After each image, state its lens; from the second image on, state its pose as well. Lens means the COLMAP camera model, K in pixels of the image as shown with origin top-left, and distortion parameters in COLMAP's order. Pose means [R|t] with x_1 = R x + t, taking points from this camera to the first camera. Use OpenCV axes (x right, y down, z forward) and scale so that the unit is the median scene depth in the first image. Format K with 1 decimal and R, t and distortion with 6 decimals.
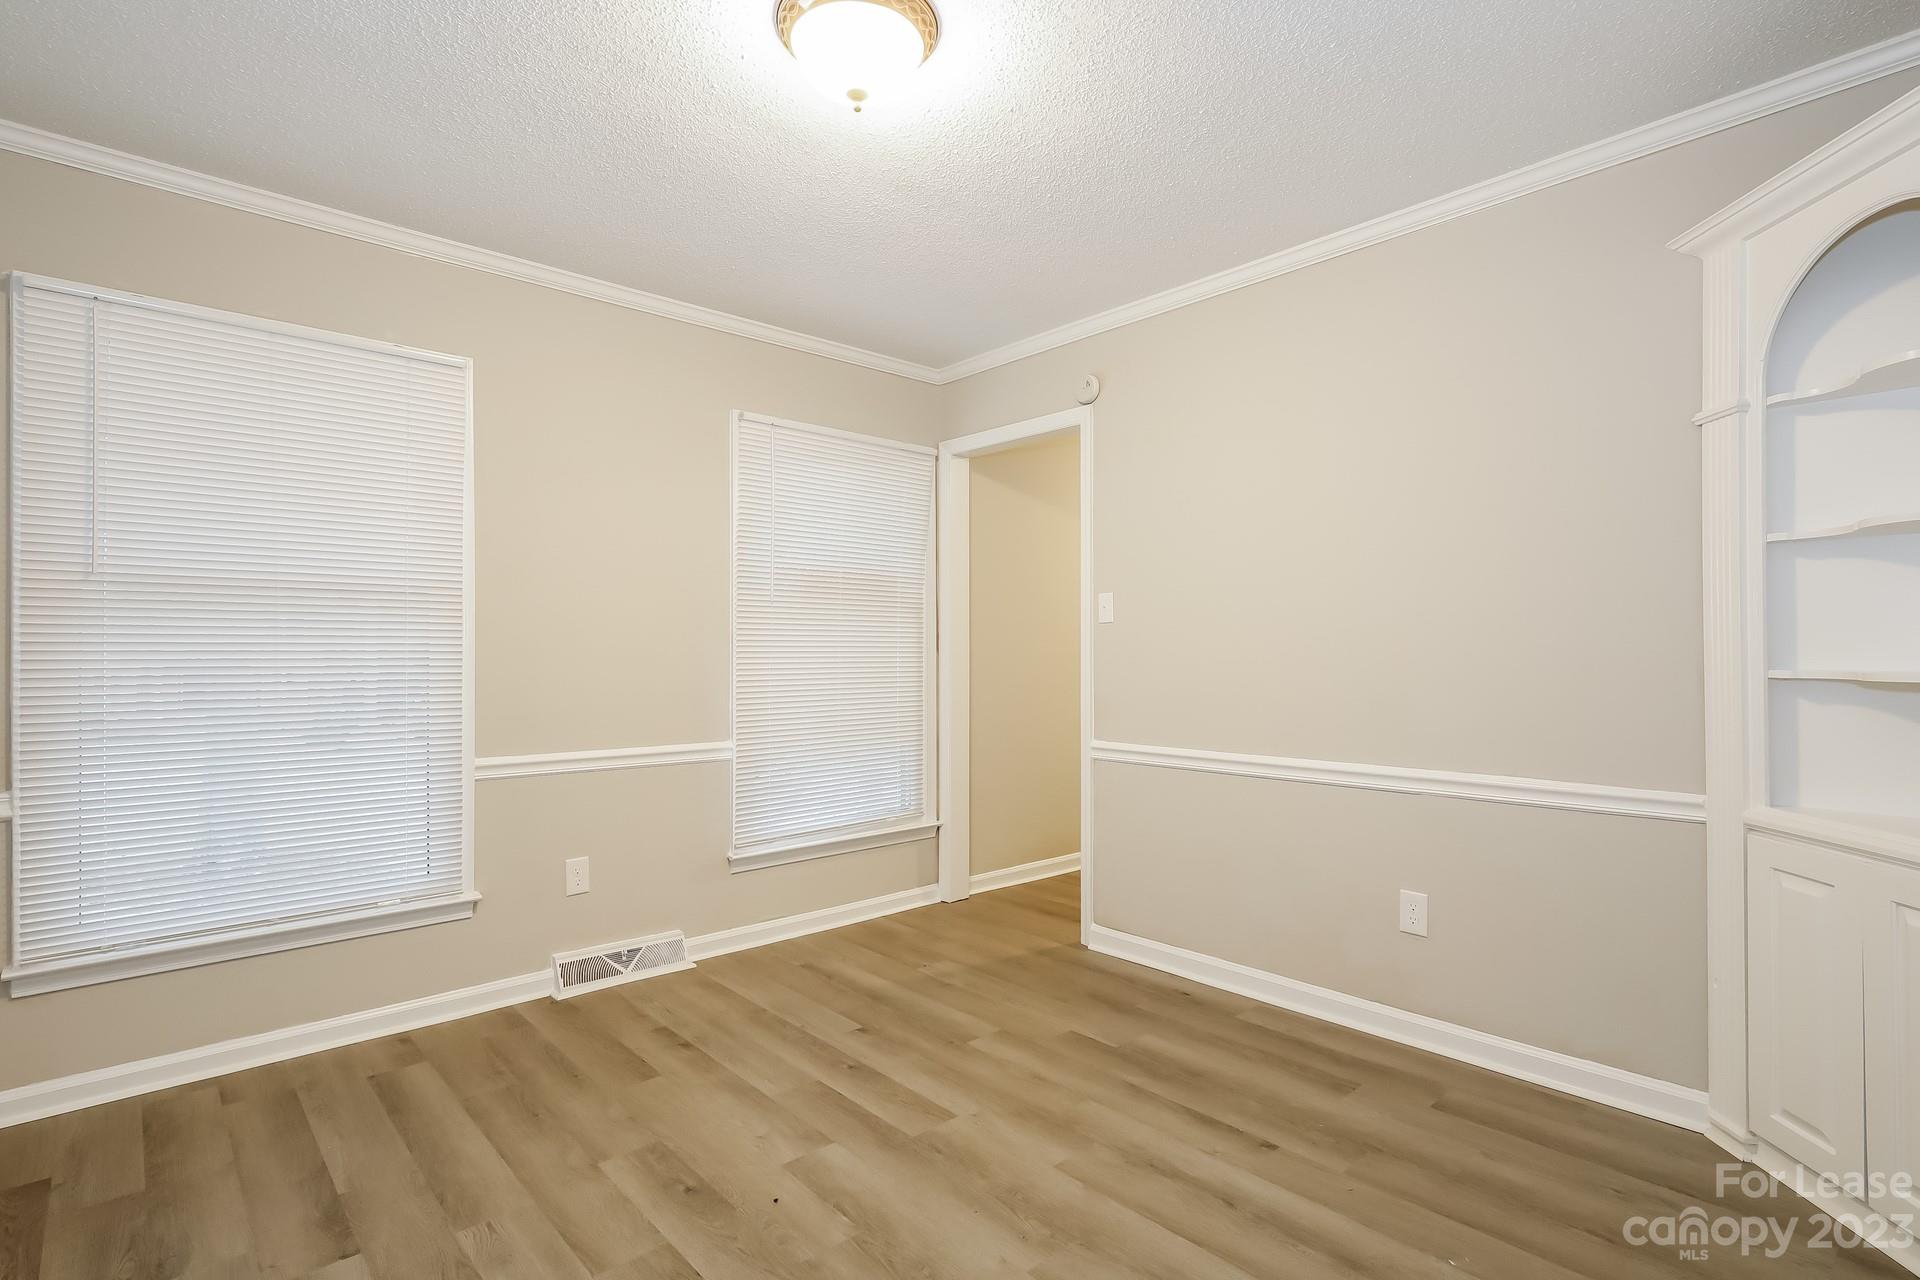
lens RADIAL K [[933.3, 0, 955.8], [0, 933.3, 635.5], [0, 0, 1]] dist [-0.010893, -0.001411]
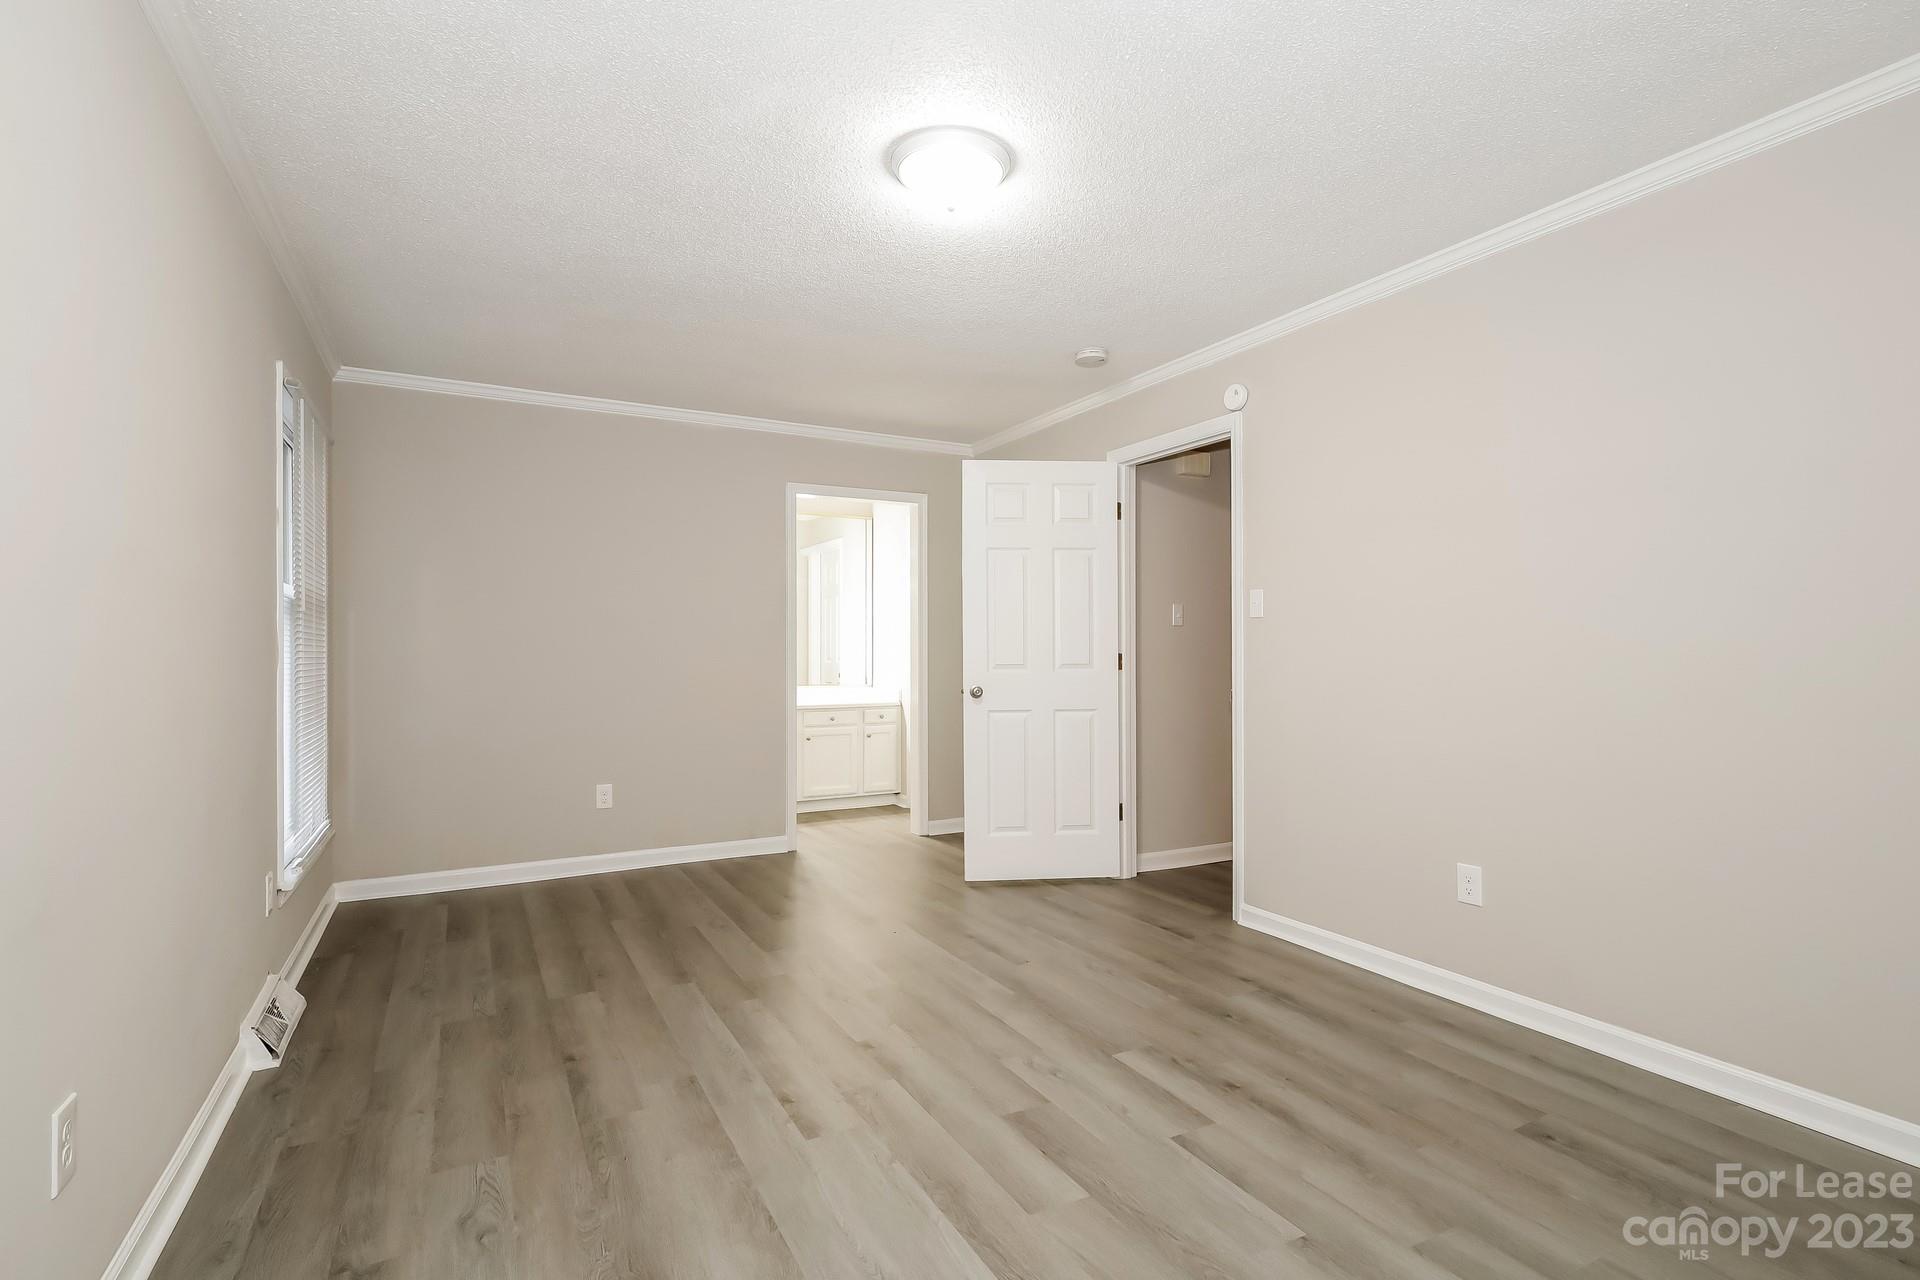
lens RADIAL K [[933.3, 0, 965.9], [0, 933.3, 635.3], [0, 0, 1]] dist [-0.010893, -0.001411]
pose [[0.972322, 0.000534, -0.233643, 0.087093], [0.001252, 0.999971, 0.007494, -0.002420], [0.233640, -0.007579, 0.972294, -0.102579]]
